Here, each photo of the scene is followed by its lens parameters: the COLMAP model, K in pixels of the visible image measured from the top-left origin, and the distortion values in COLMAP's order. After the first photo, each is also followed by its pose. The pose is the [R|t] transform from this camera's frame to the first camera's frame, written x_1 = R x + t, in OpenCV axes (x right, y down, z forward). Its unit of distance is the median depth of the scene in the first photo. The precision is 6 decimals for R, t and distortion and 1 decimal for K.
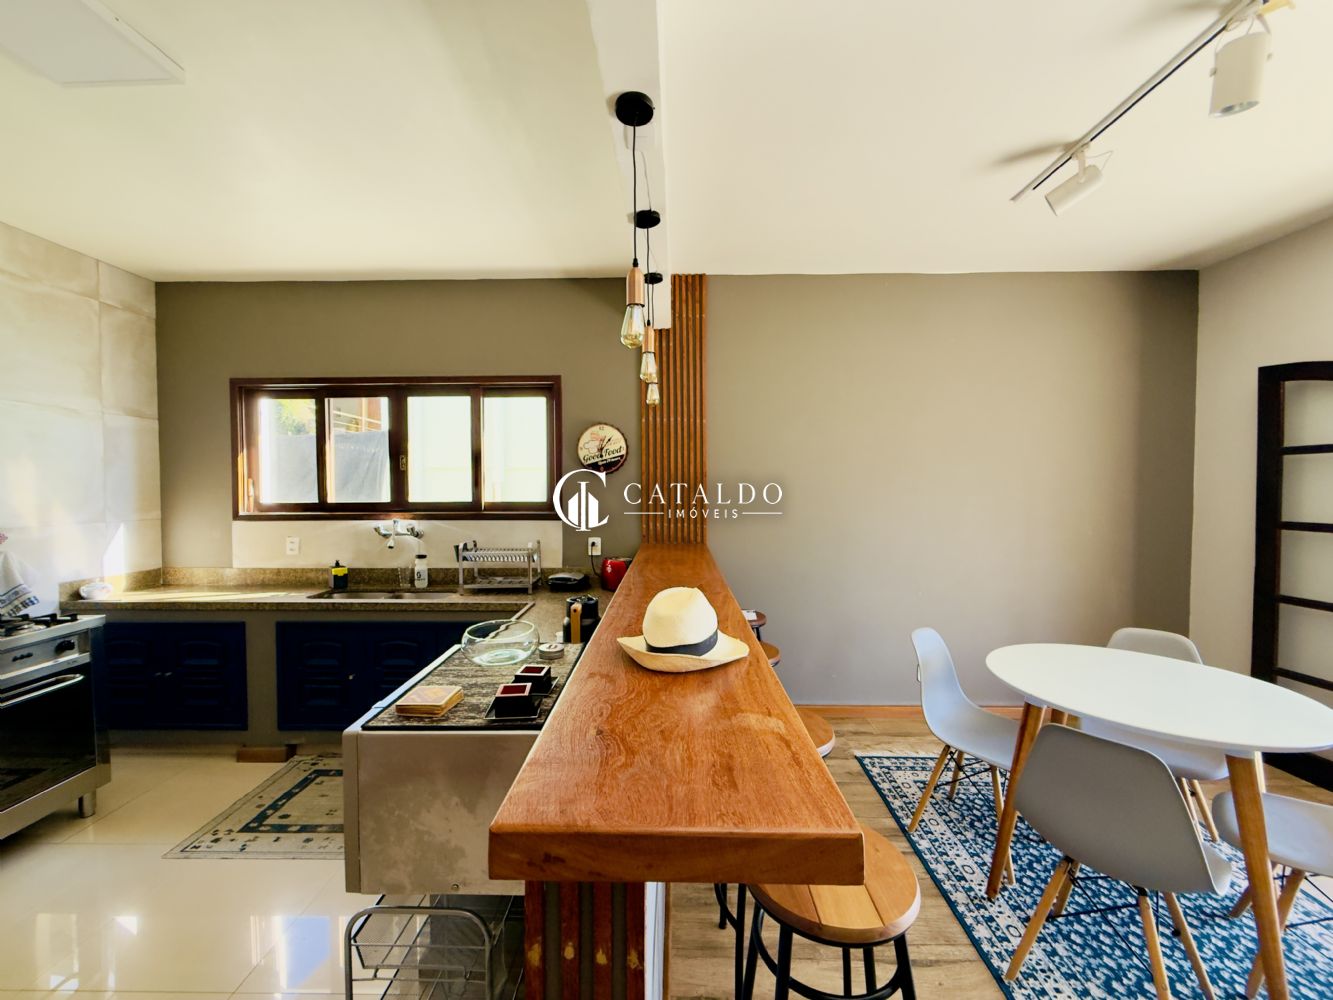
lens RADIAL K [[531.6, 0, 663.3], [0, 531.6, 499.7], [0, 0, 1]] dist [0.000396, 0.000101]
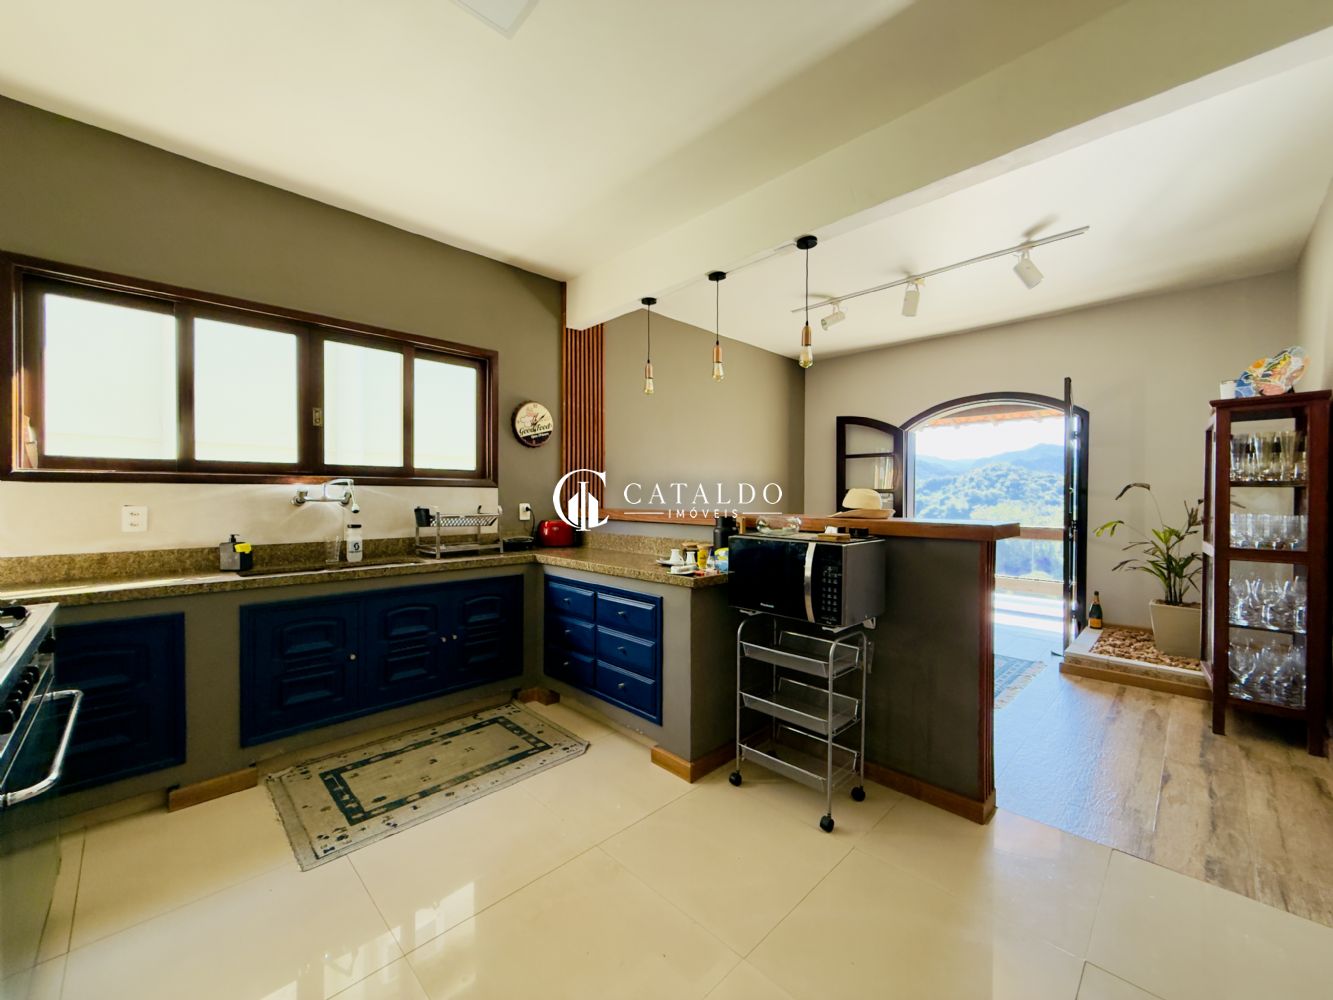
lens RADIAL K [[531.6, 0, 663.3], [0, 531.6, 499.7], [0, 0, 1]] dist [0.000396, 0.000101]
pose [[0.699821, -0.000494, 0.714318, -0.725535], [0.013674, 0.999826, -0.012705, 0.081527], [-0.714187, 0.018659, 0.699706, 0.023467]]
